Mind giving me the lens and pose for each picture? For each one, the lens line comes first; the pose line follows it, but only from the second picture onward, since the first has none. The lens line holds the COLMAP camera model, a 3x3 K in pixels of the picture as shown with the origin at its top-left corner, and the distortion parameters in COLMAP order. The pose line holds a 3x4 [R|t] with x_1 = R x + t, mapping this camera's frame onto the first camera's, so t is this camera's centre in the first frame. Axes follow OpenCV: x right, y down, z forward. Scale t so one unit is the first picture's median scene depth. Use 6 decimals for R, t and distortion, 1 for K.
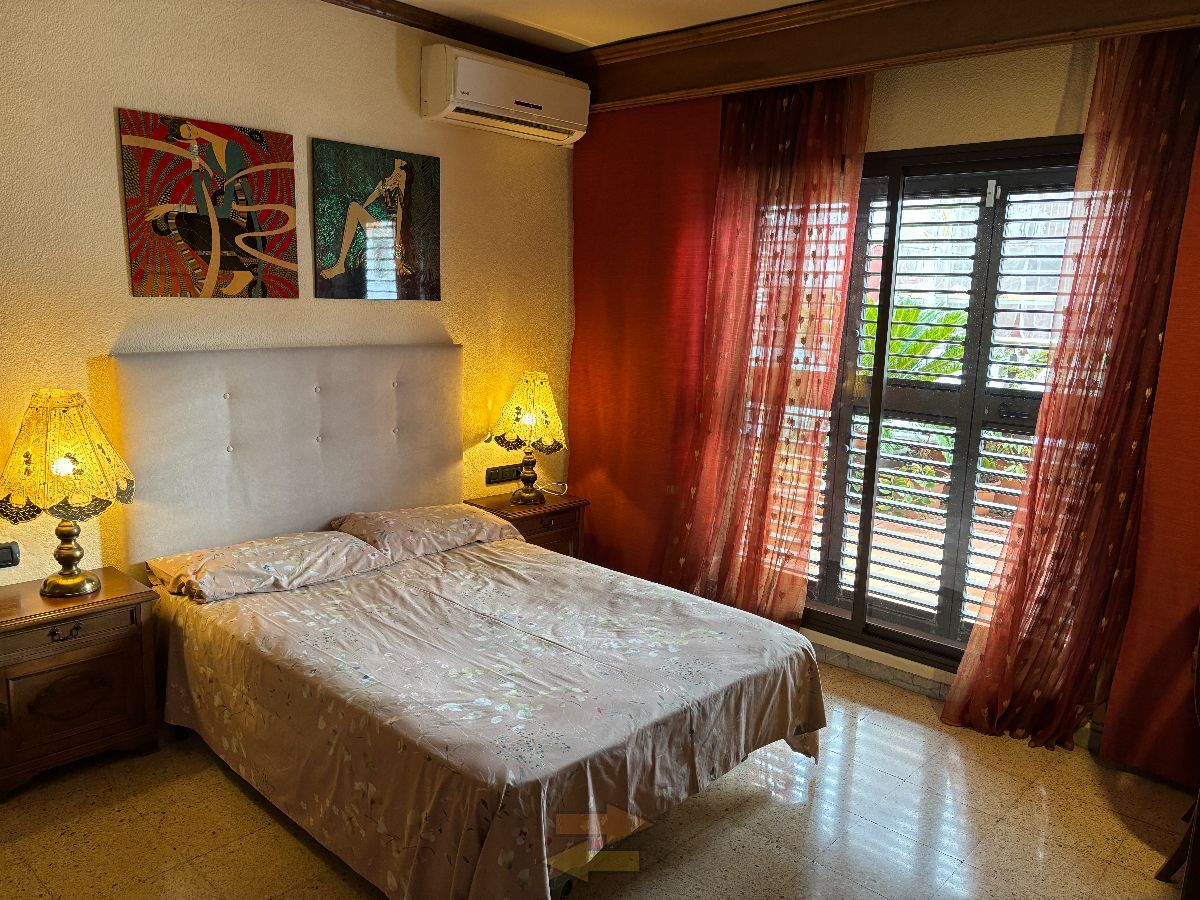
lens RADIAL K [[899.8, 0, 600.0], [0, 899.8, 450.0], [0, 0, 1]] dist [0.041001, -0.000392]
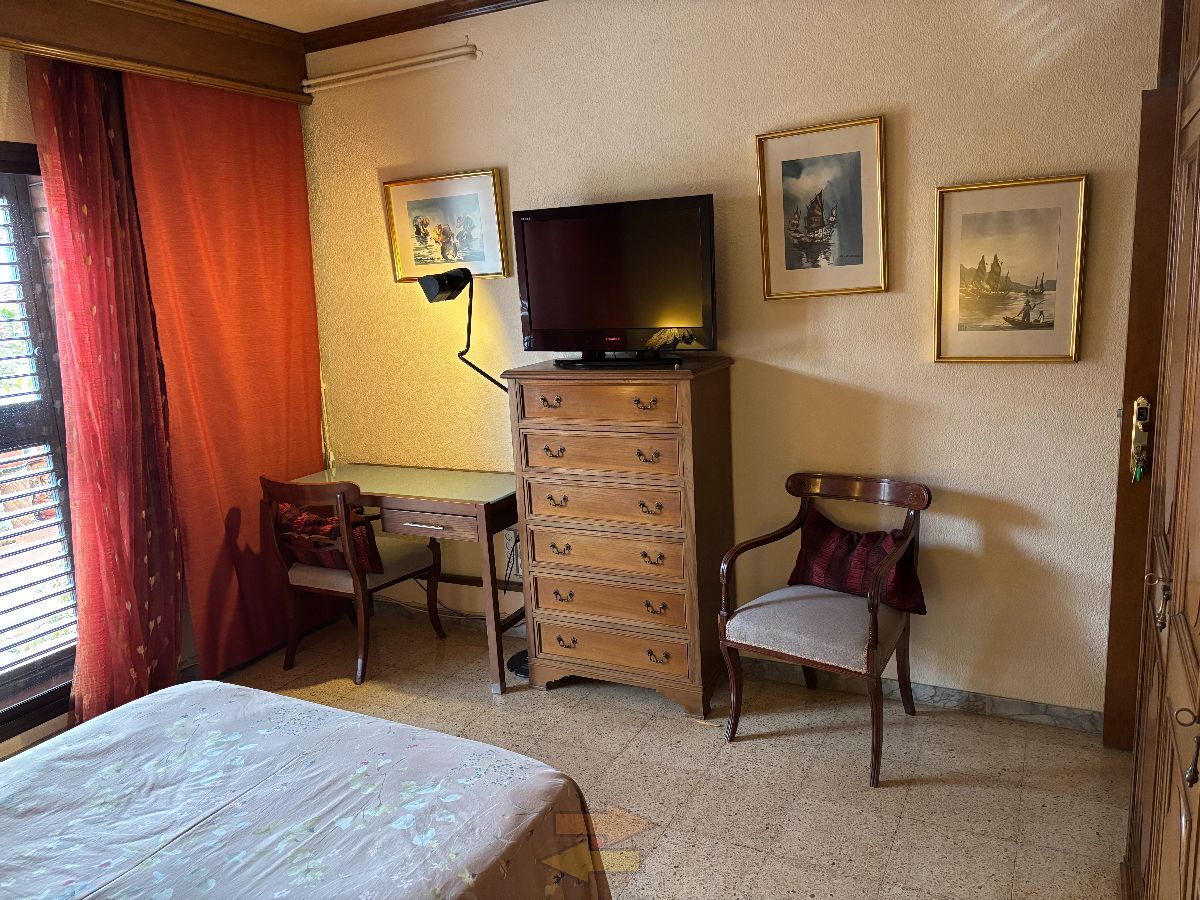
lens RADIAL K [[899.8, 0, 600.0], [0, 899.8, 450.0], [0, 0, 1]] dist [0.041001, -0.000392]
pose [[-0.269502, -0.225058, 0.936332, -0.801082], [0.202197, 0.937409, 0.283515, -0.216646], [-0.941533, 0.265732, -0.207128, 0.836143]]
